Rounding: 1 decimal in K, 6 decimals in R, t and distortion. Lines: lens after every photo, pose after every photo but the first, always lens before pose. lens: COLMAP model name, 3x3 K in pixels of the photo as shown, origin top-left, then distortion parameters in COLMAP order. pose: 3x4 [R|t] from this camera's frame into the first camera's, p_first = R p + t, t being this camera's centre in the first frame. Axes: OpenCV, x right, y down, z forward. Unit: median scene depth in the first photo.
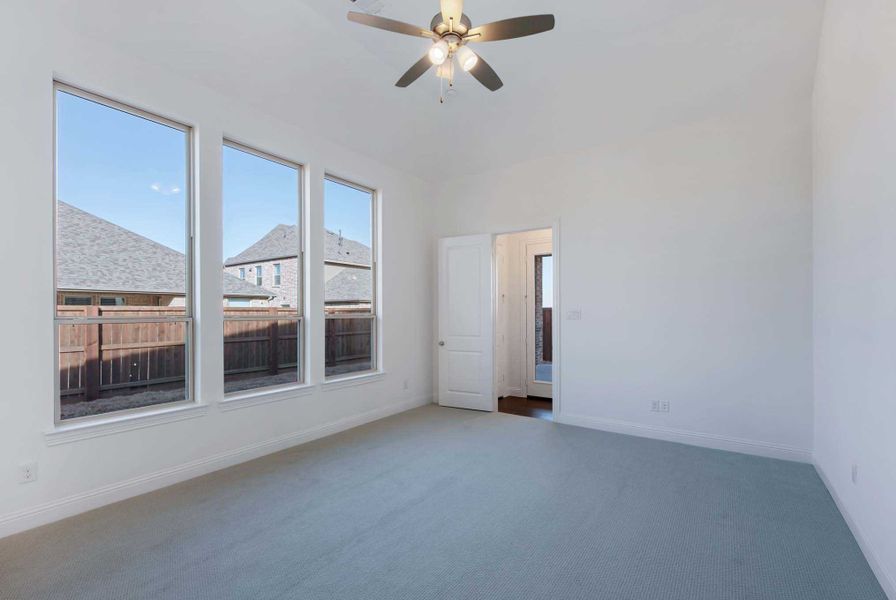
lens RADIAL K [[356.1, 0, 446.7], [0, 356.1, 299.6], [0, 0, 1]] dist [0.002125, -0.000129]
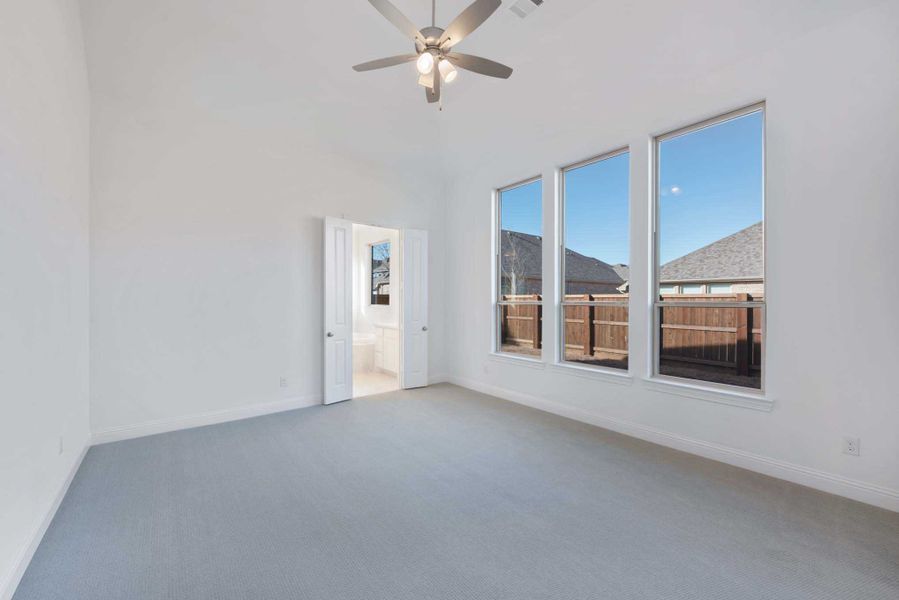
lens RADIAL K [[347.5, 0, 449.5], [0, 347.5, 300.0], [0, 0, 1]] dist [-0.011931, -0.000015]
pose [[-0.214982, 0.007205, -0.976591, 0.435162], [0.032748, 0.999464, 0.000165, 0.015463], [0.976069, -0.031946, -0.215103, 0.521369]]
